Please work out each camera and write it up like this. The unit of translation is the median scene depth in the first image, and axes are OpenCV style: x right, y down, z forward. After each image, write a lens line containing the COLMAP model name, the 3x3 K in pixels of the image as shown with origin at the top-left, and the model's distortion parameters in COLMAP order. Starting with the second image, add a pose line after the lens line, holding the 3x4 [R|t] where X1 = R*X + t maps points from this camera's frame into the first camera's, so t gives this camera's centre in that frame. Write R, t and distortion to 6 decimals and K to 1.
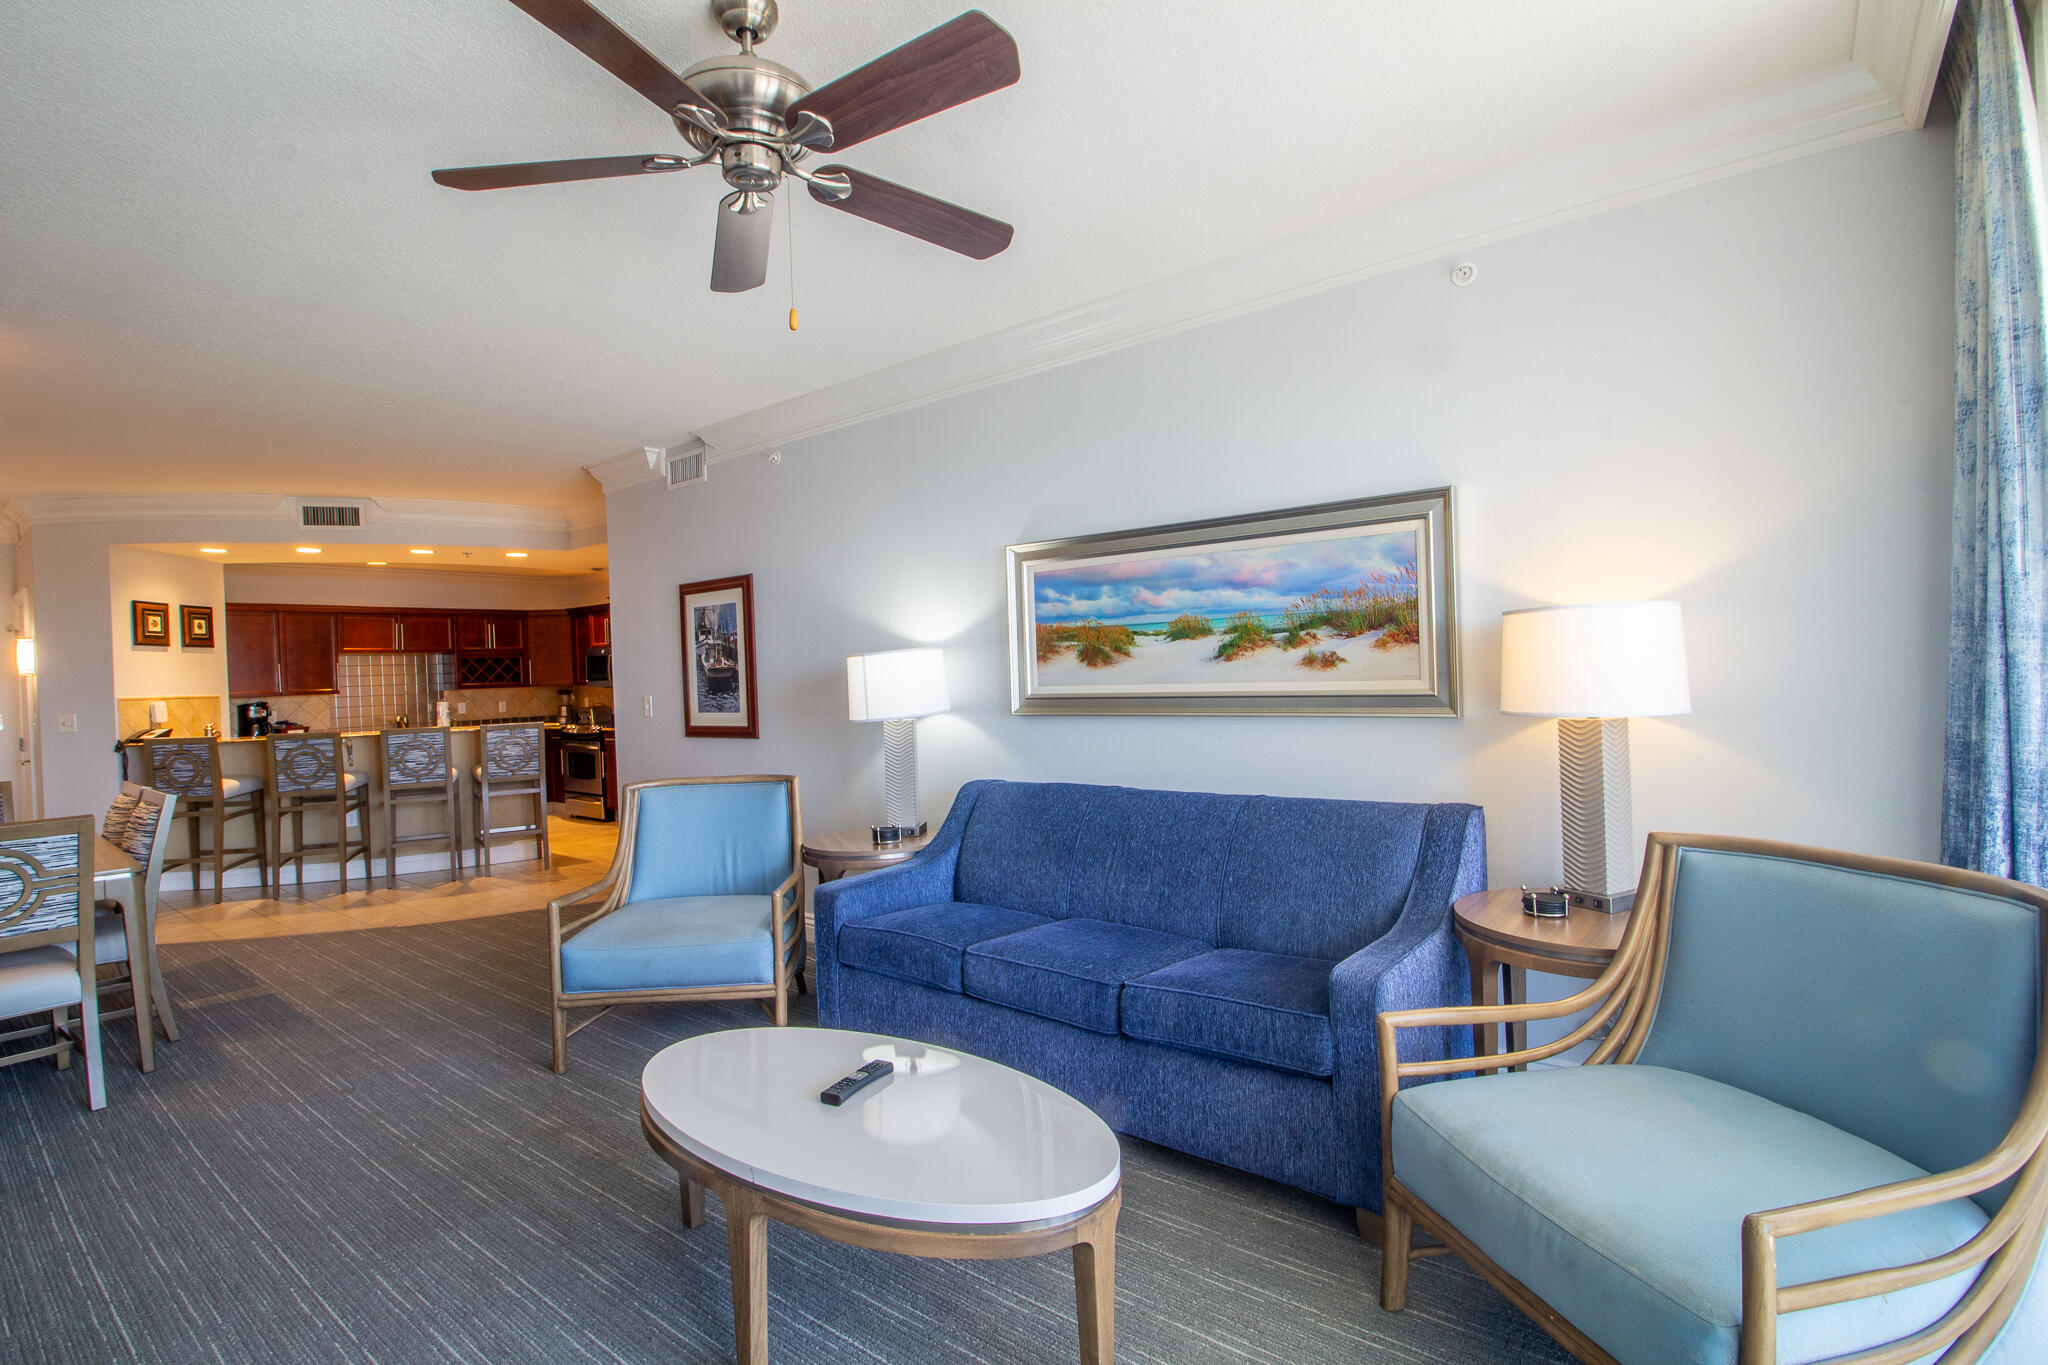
lens RADIAL K [[952.0, 0, 1026.3], [0, 952.0, 676.2], [0, 0, 1]] dist [-0.002080, -0.012010]
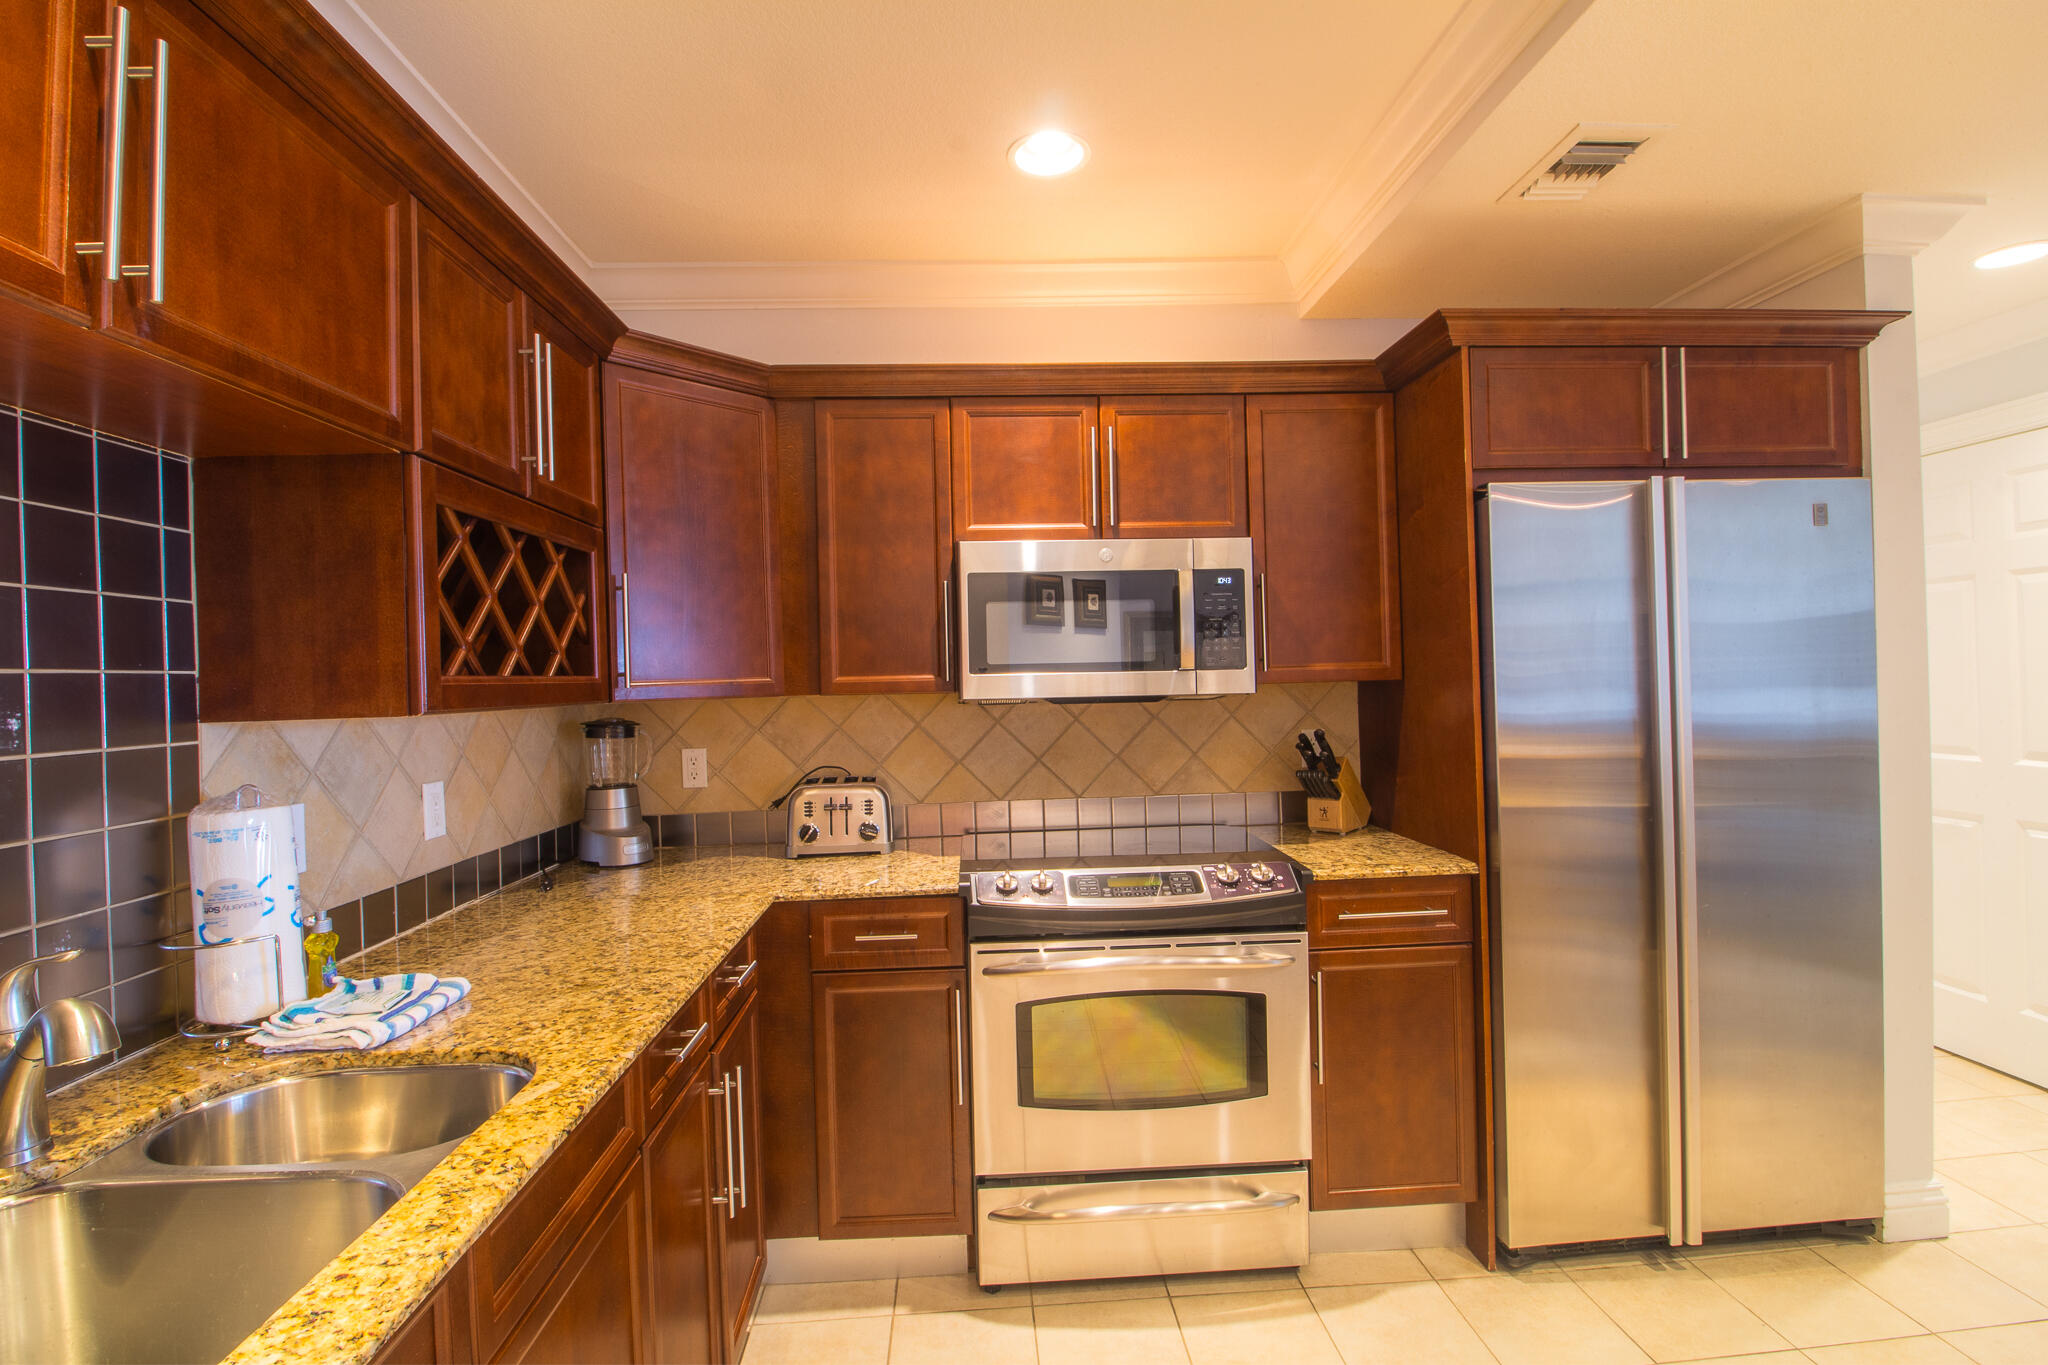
lens RADIAL K [[952.0, 0, 1030.1], [0, 952.0, 680.3], [0, 0, 1]] dist [-0.002080, -0.012010]
pose [[0.751540, 0.012909, 0.659562, -0.807204], [0.008798, 0.999523, -0.029588, 0.017992], [-0.659629, 0.028039, 0.751068, 1.076069]]
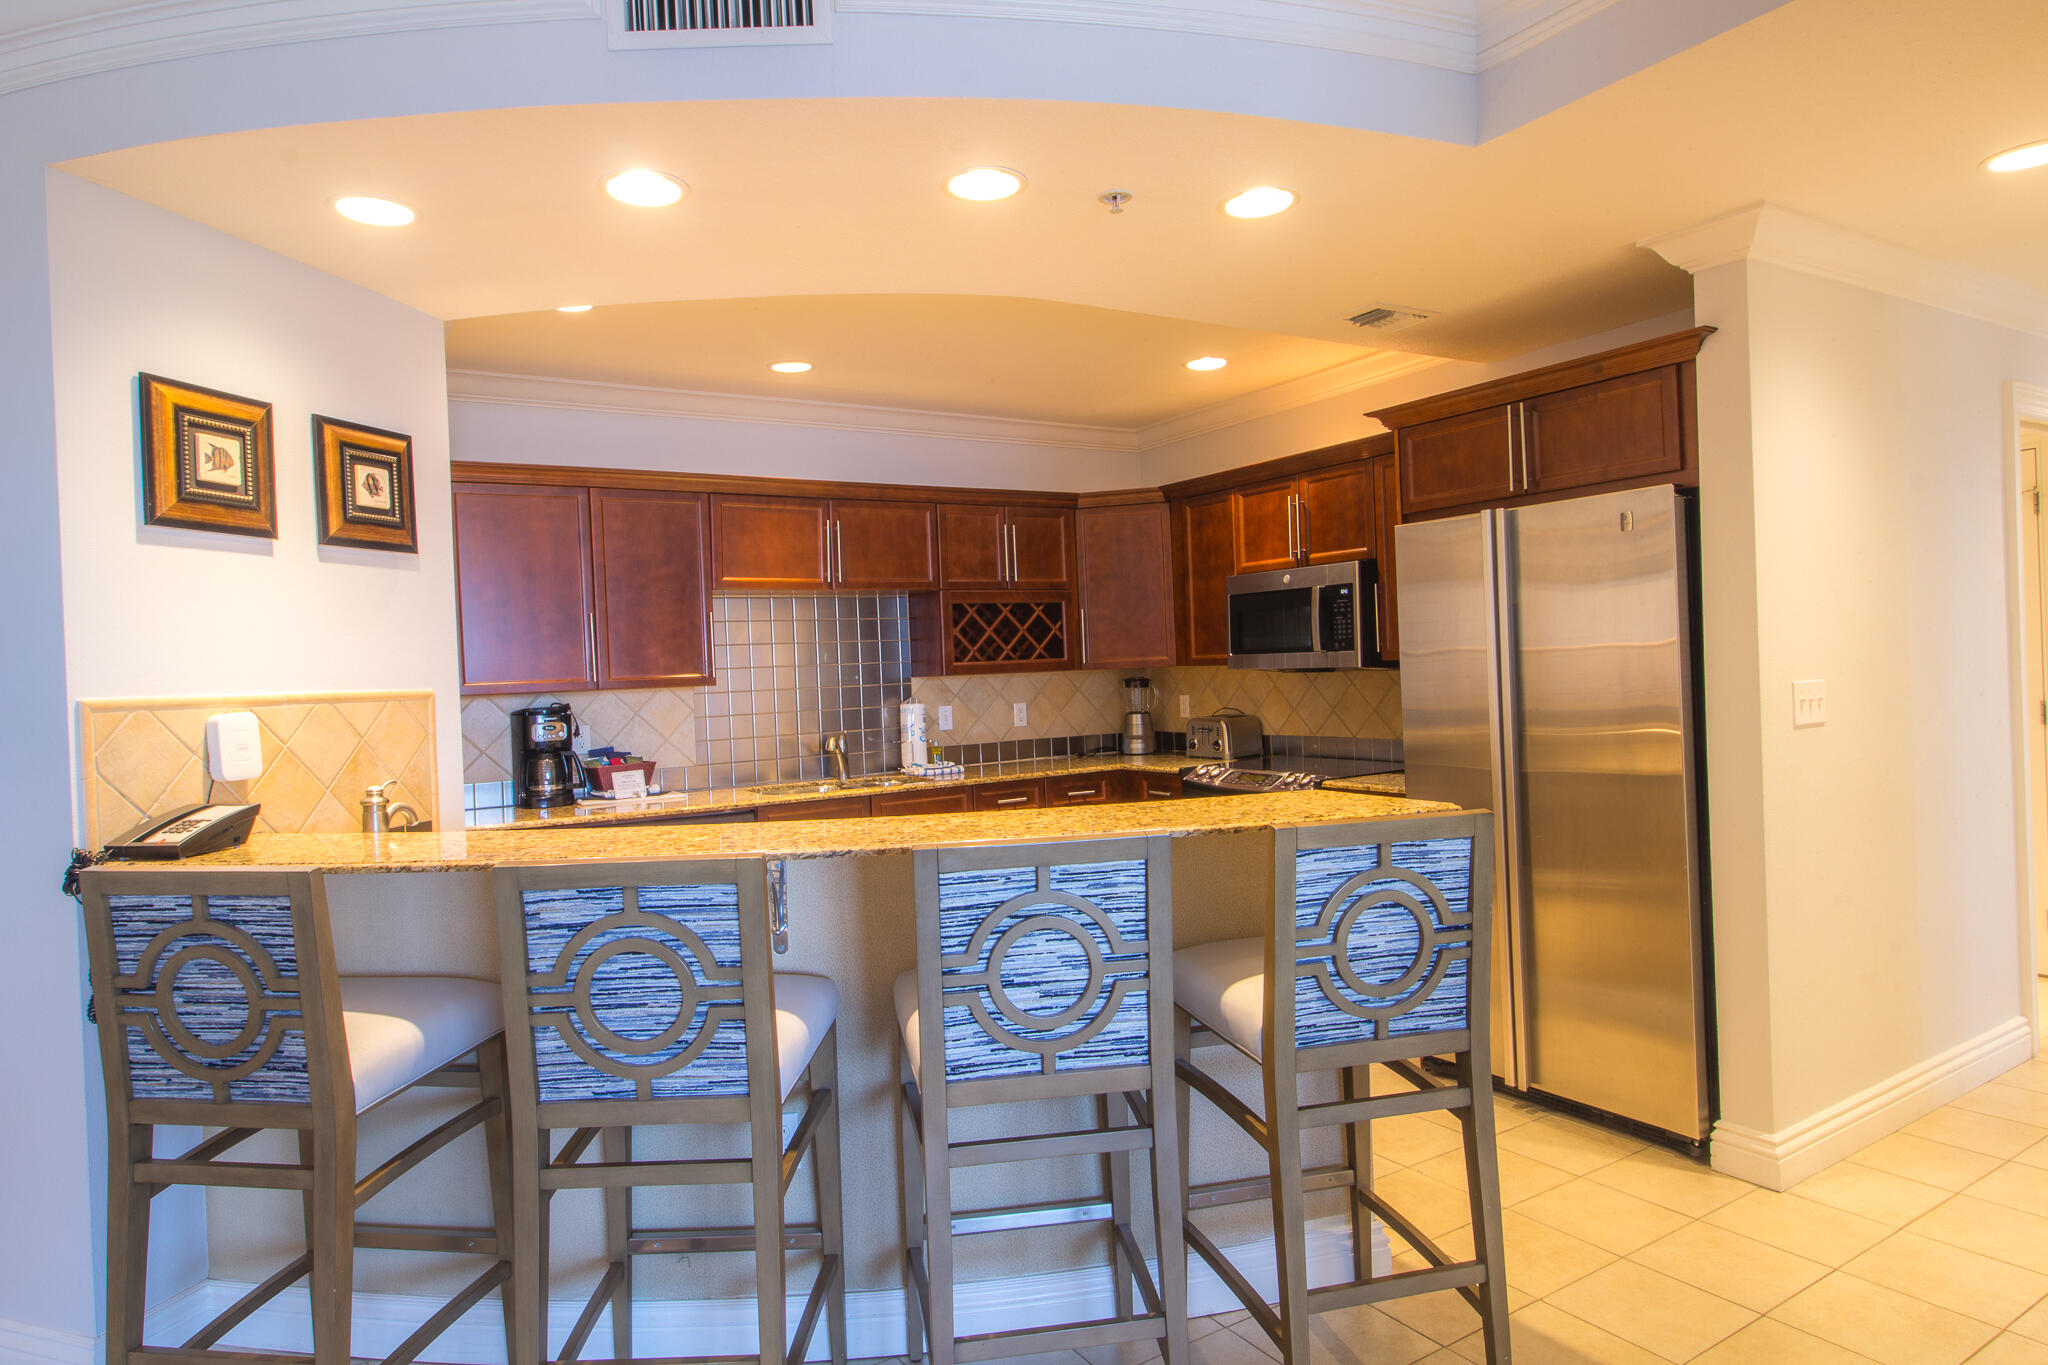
lens RADIAL K [[1200.5, 0, 1021.0], [0, 1200.5, 678.7], [0, 0, 1]] dist [0.004881, 0.000655]
pose [[0.937587, 0.001418, -0.347747, -0.487747], [0.003540, 0.999901, 0.013623, 0.010357], [0.347732, -0.014004, 0.937490, 0.647727]]
